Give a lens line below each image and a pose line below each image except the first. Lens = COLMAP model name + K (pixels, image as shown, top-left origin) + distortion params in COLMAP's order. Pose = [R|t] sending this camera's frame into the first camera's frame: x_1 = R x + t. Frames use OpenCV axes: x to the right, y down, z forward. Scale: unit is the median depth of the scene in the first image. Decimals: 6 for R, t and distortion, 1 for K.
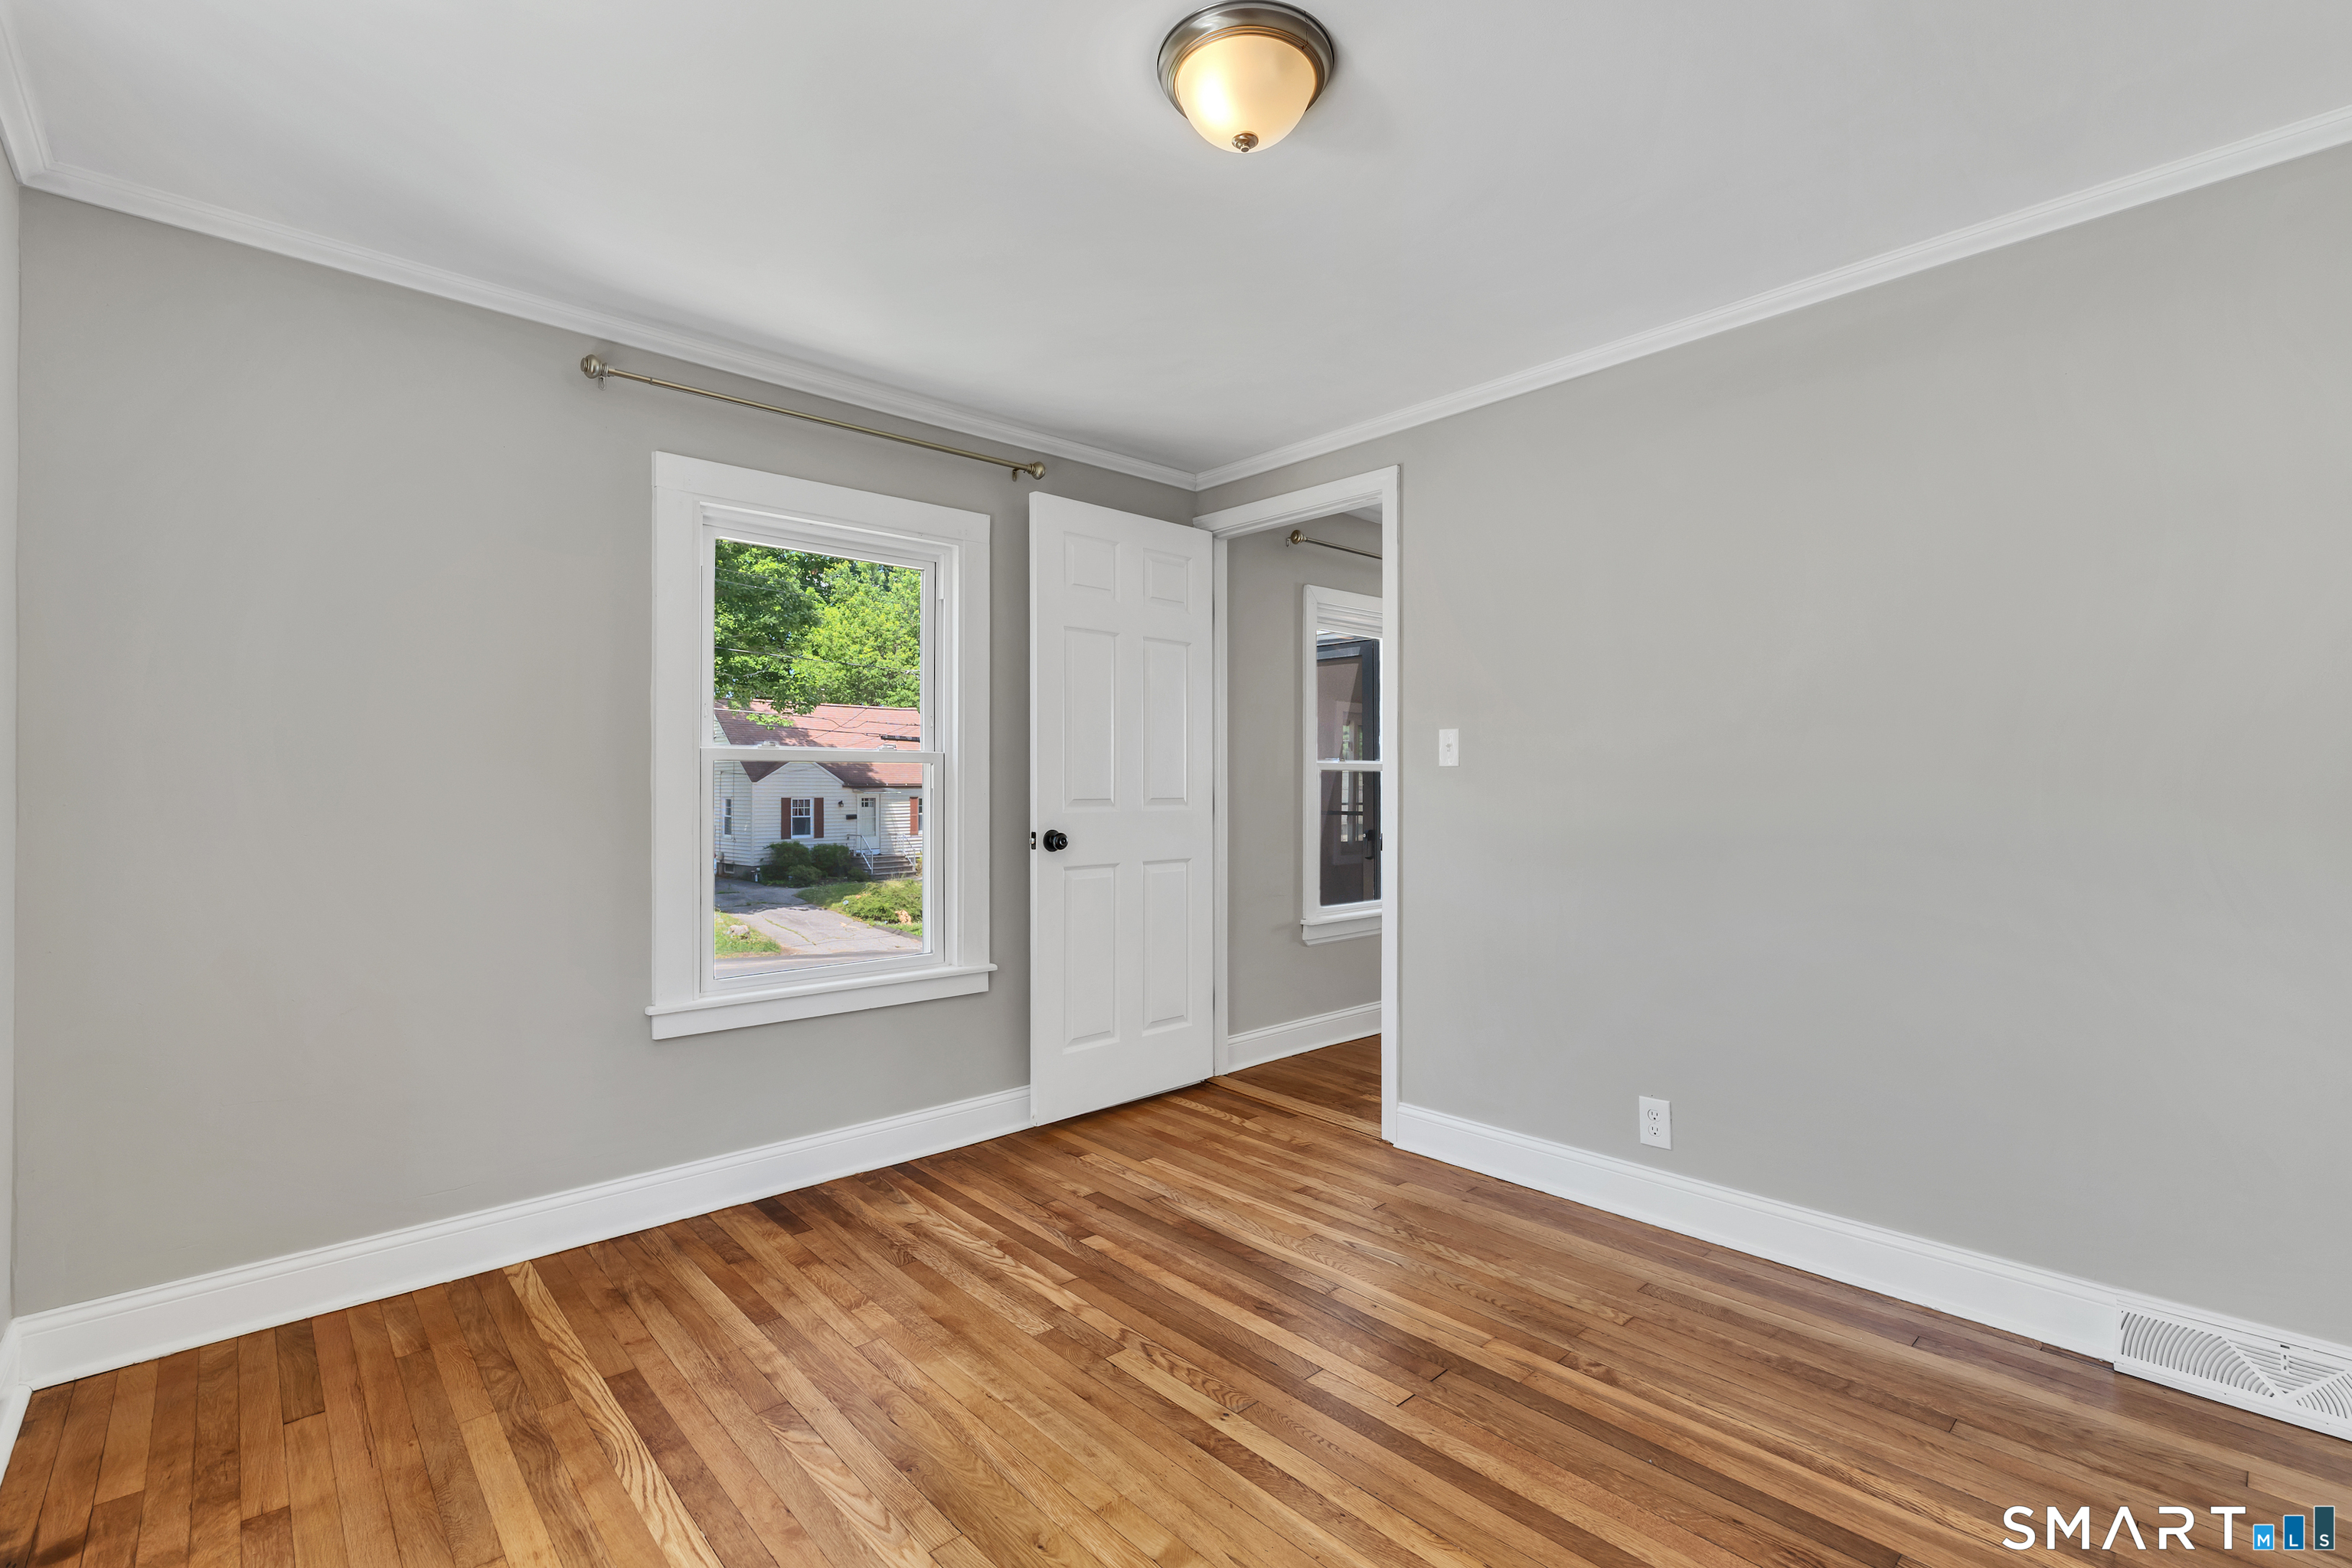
lens RADIAL K [[1024.8, 0, 1176.0], [0, 1024.8, 784.0], [0, 0, 1]] dist [-0.027475, 0.009532]
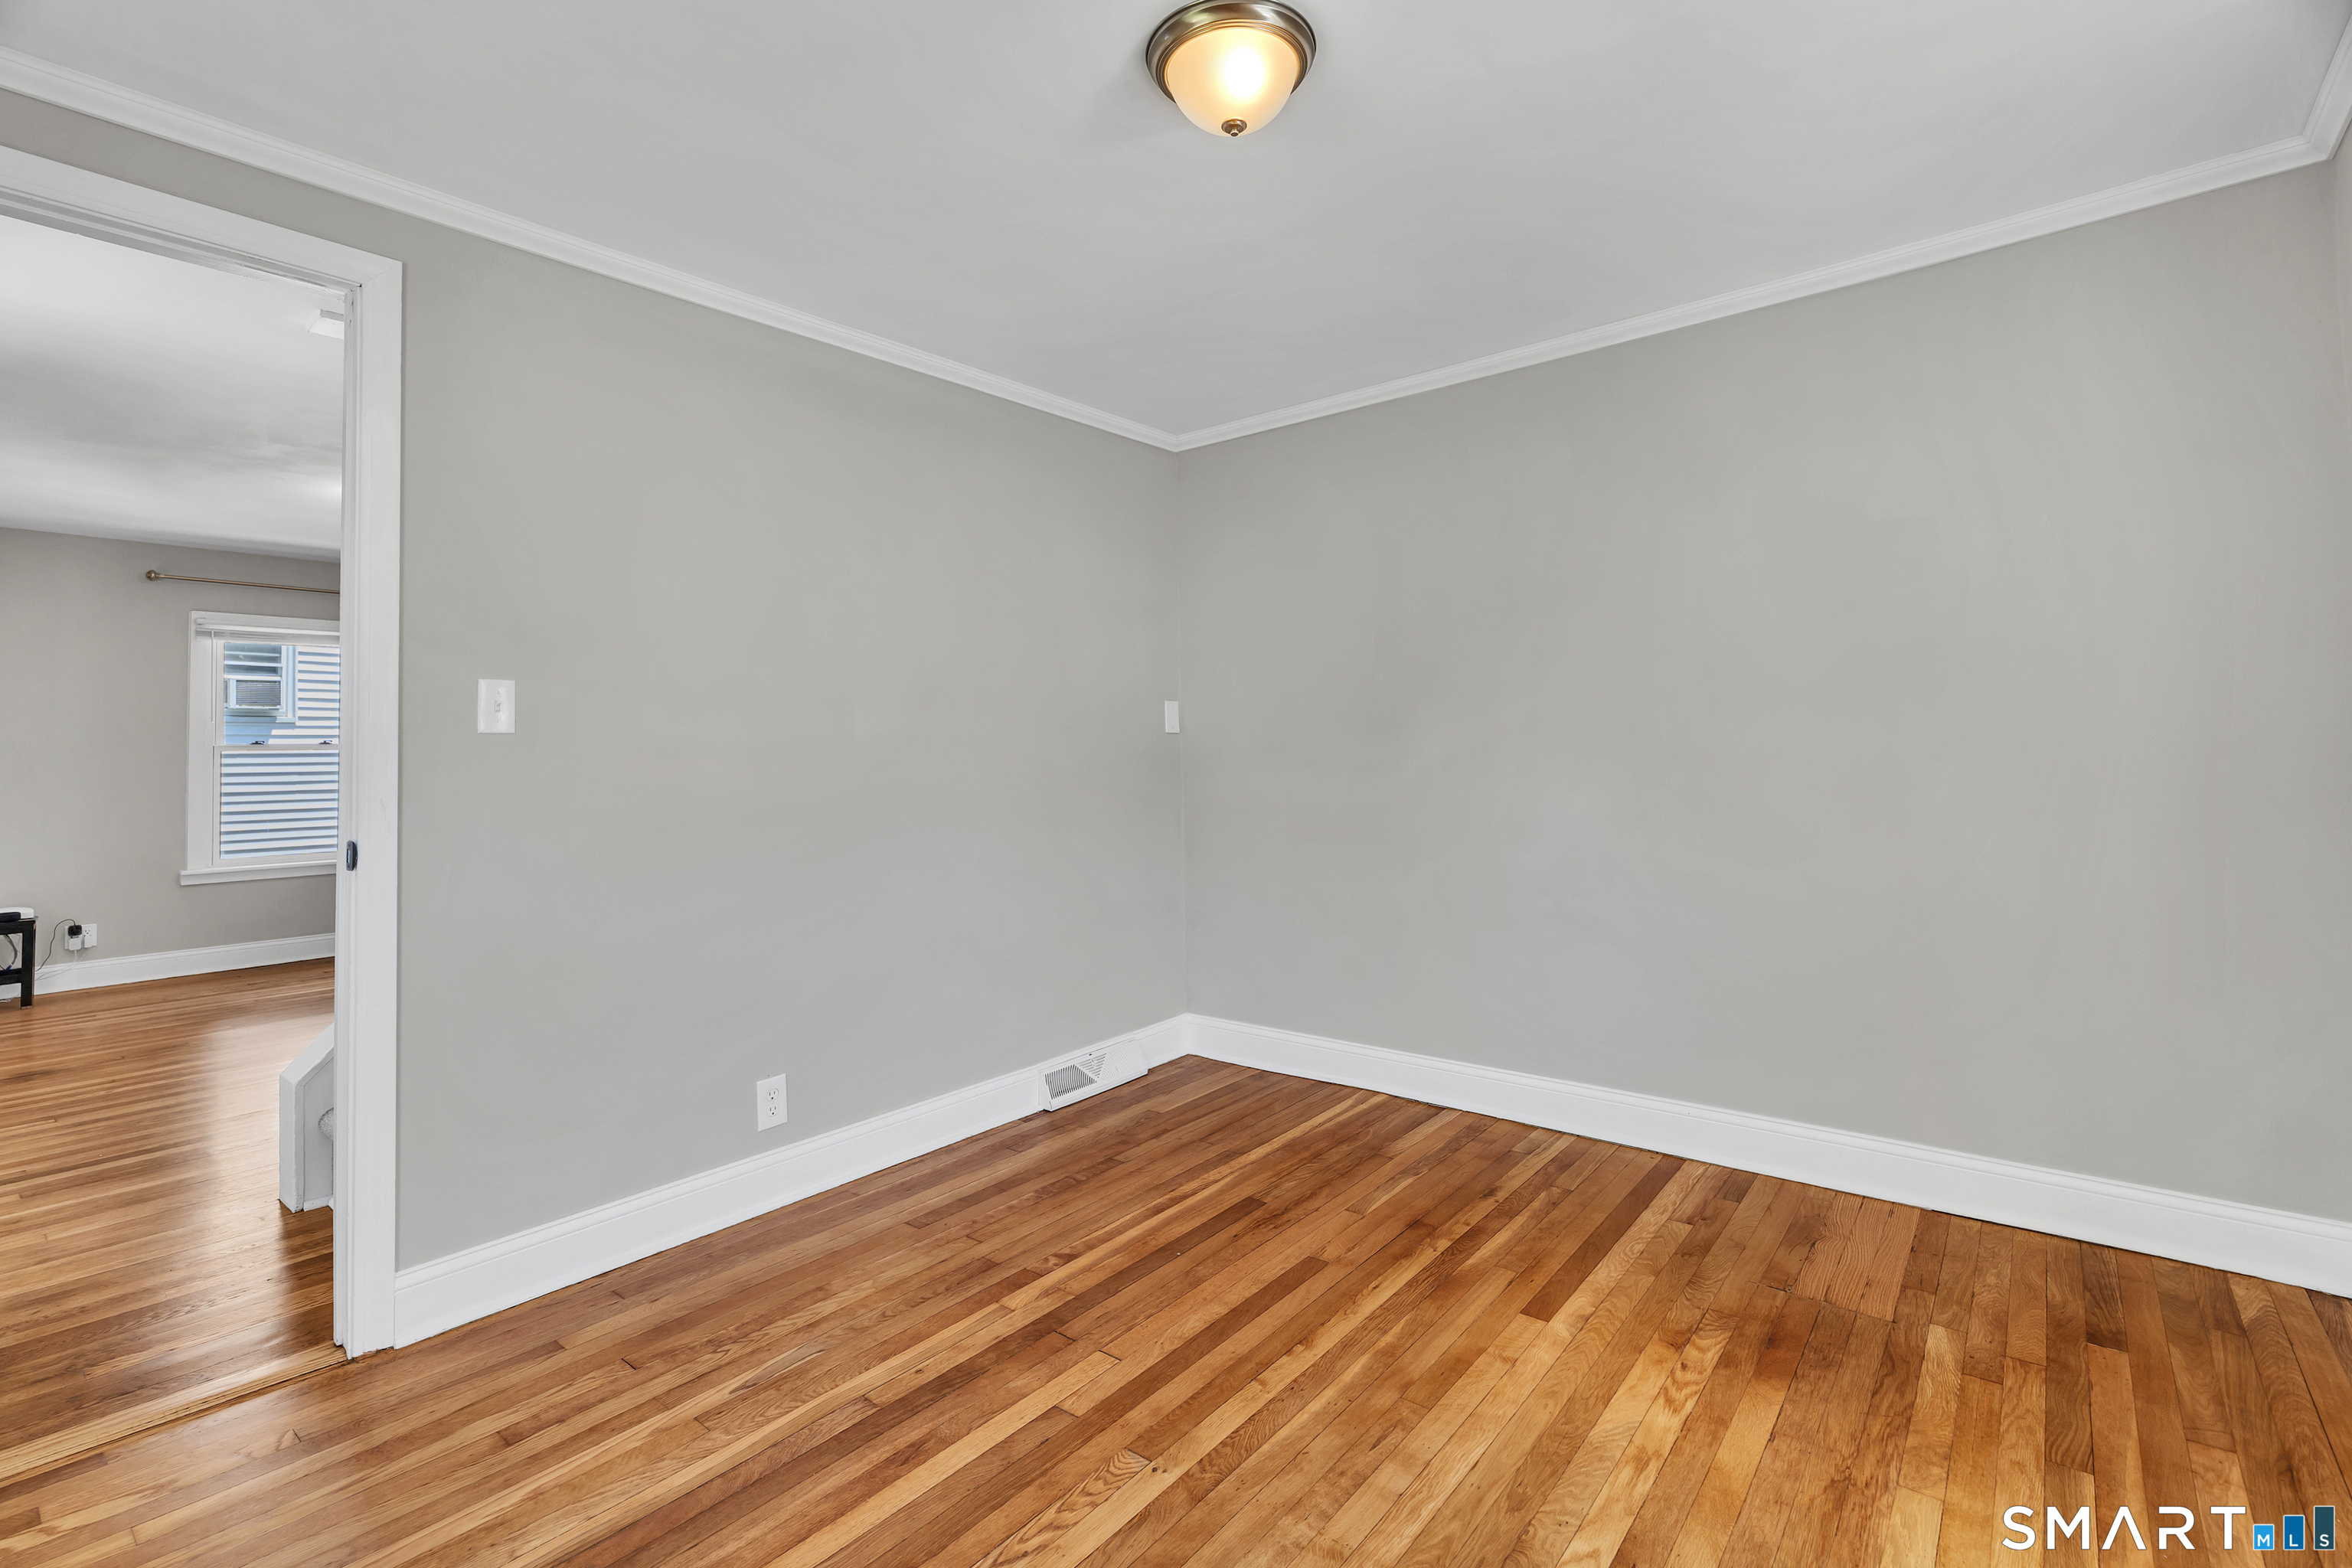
lens RADIAL K [[1063.3, 0, 1167.4], [0, 1063.3, 728.5], [0, 0, 1]] dist [-0.000867, -0.000245]
pose [[-0.126901, 0.024751, 0.991607, -0.805492], [0.014274, 0.999631, -0.023124, 0.004507], [-0.991813, 0.011219, -0.127208, 1.011085]]
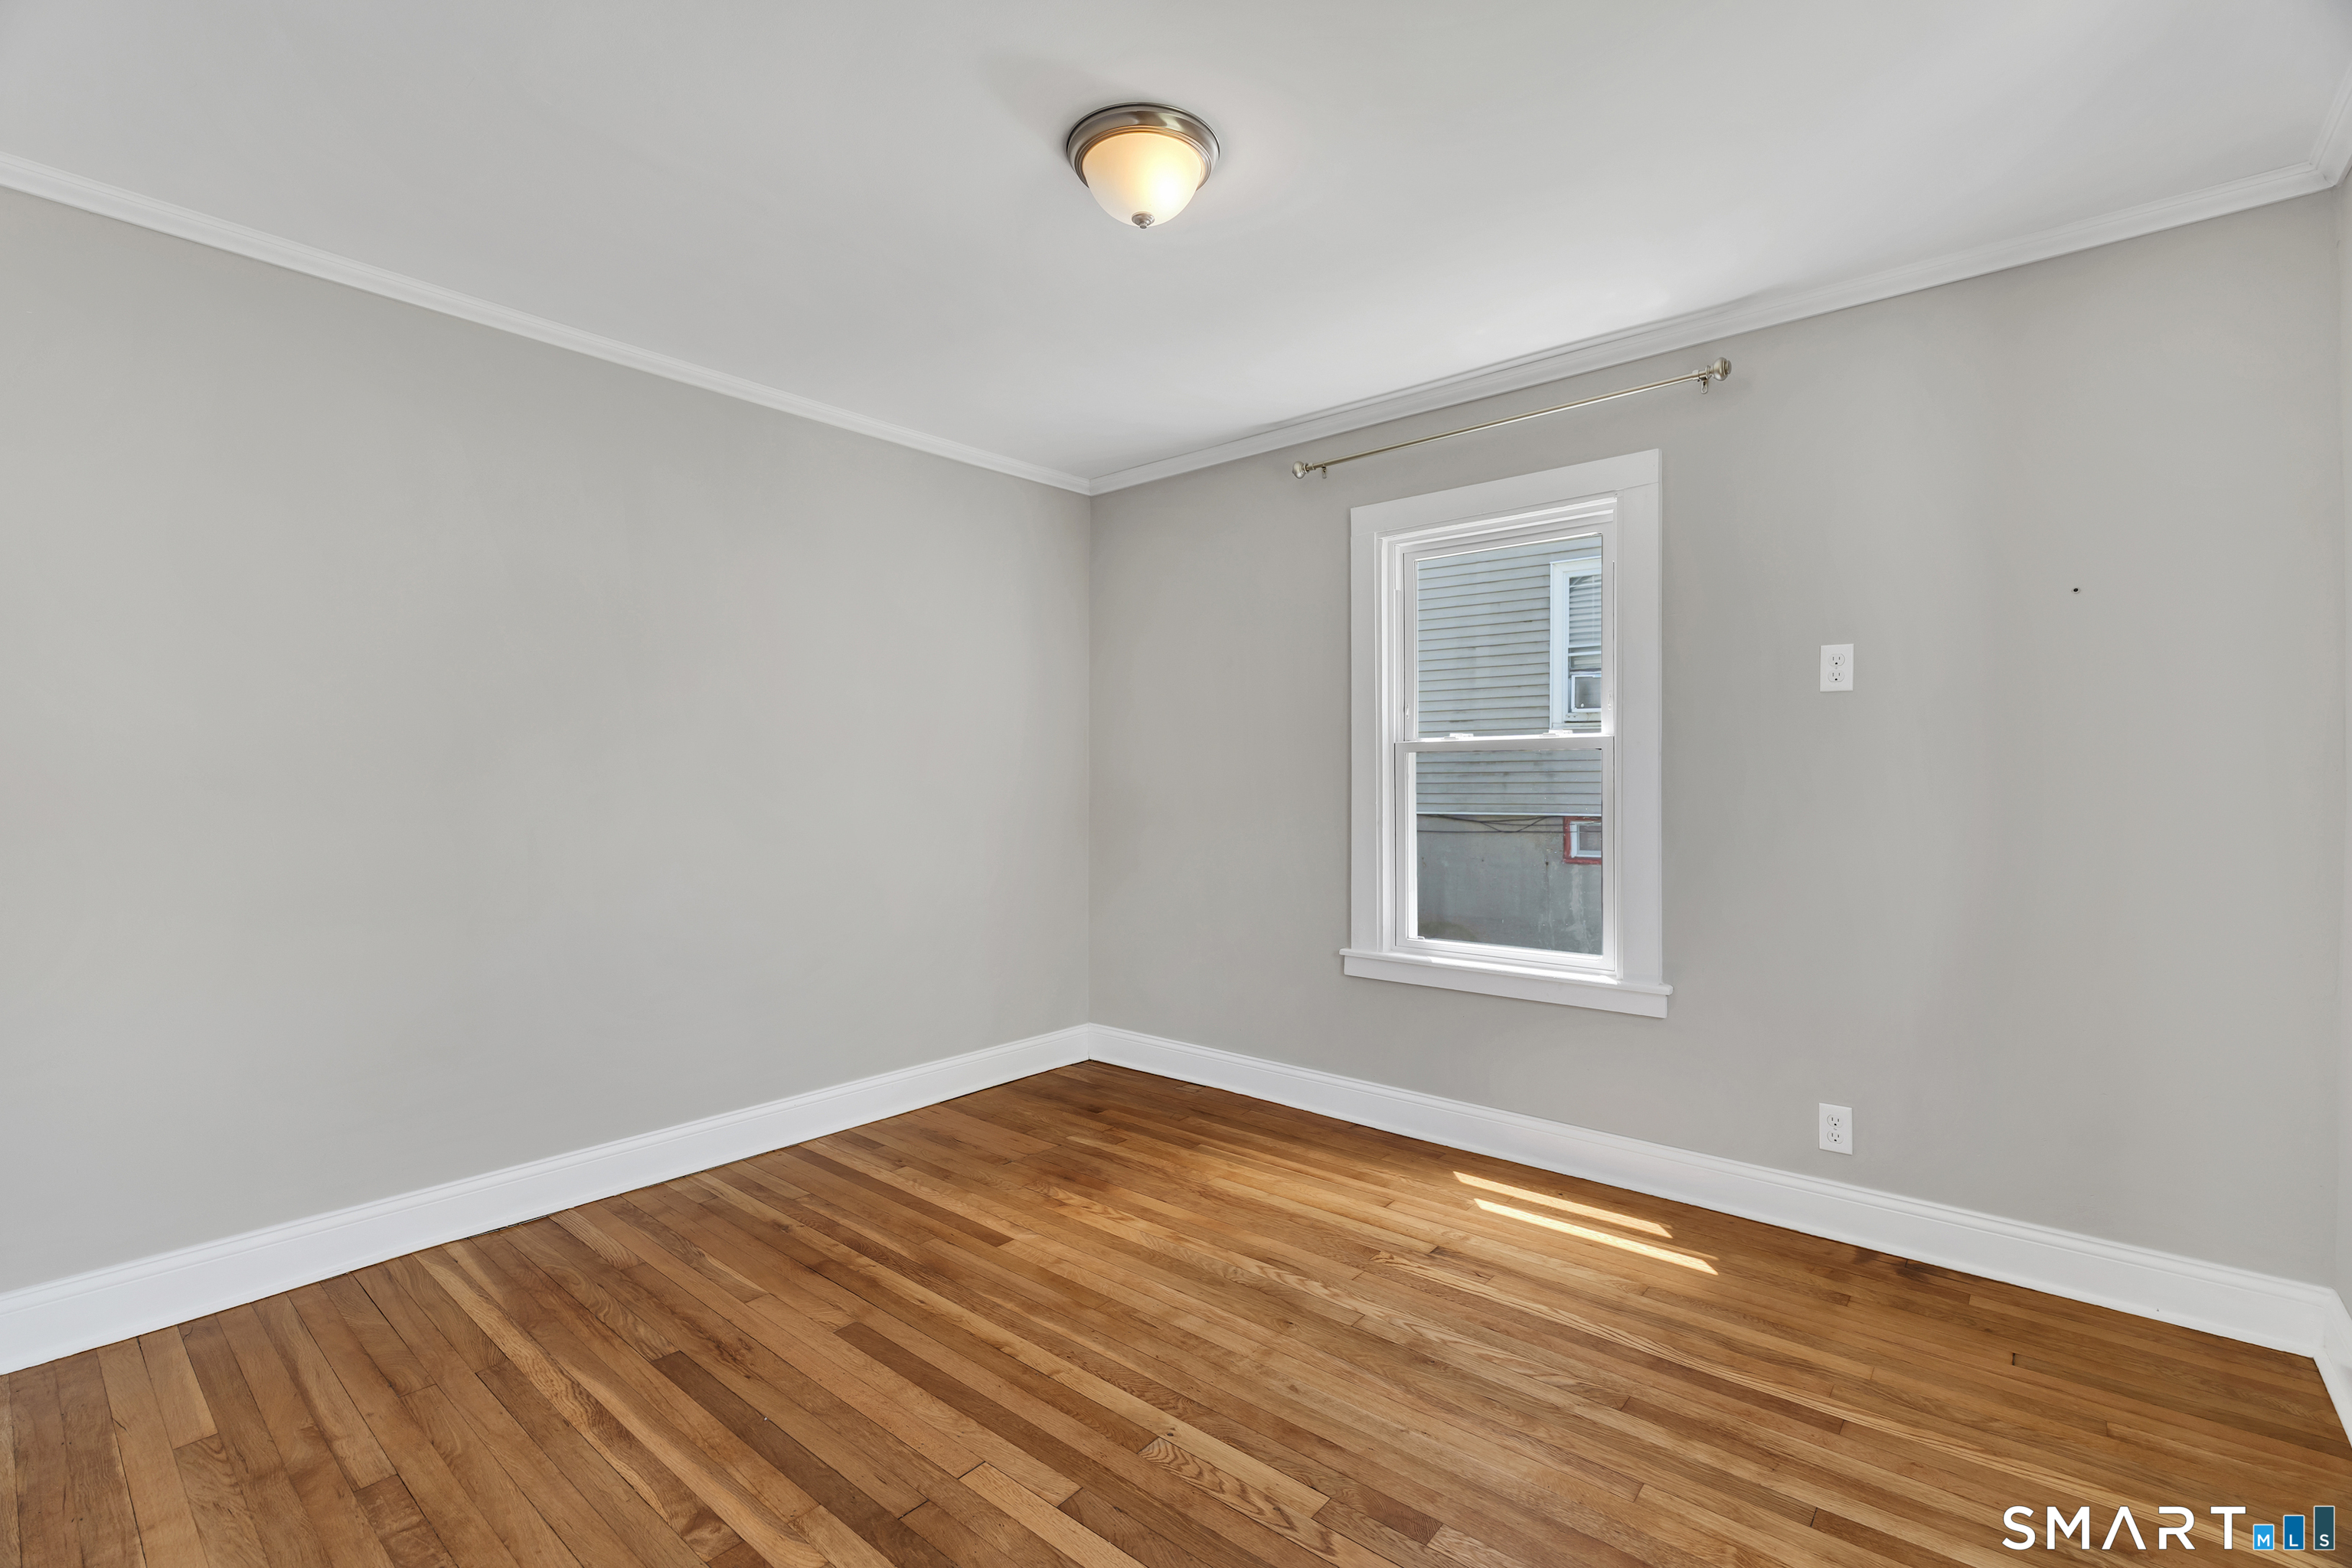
lens RADIAL K [[1062.2, 0, 1176.0], [0, 1062.2, 784.0], [0, 0, 1]] dist [0.002432, 0.000593]
pose [[-0.992351, 0.003085, -0.123412, 0.153118], [0.003196, 0.999995, -0.000699, 0.007206], [0.123410, -0.001088, -0.992355, 1.838914]]
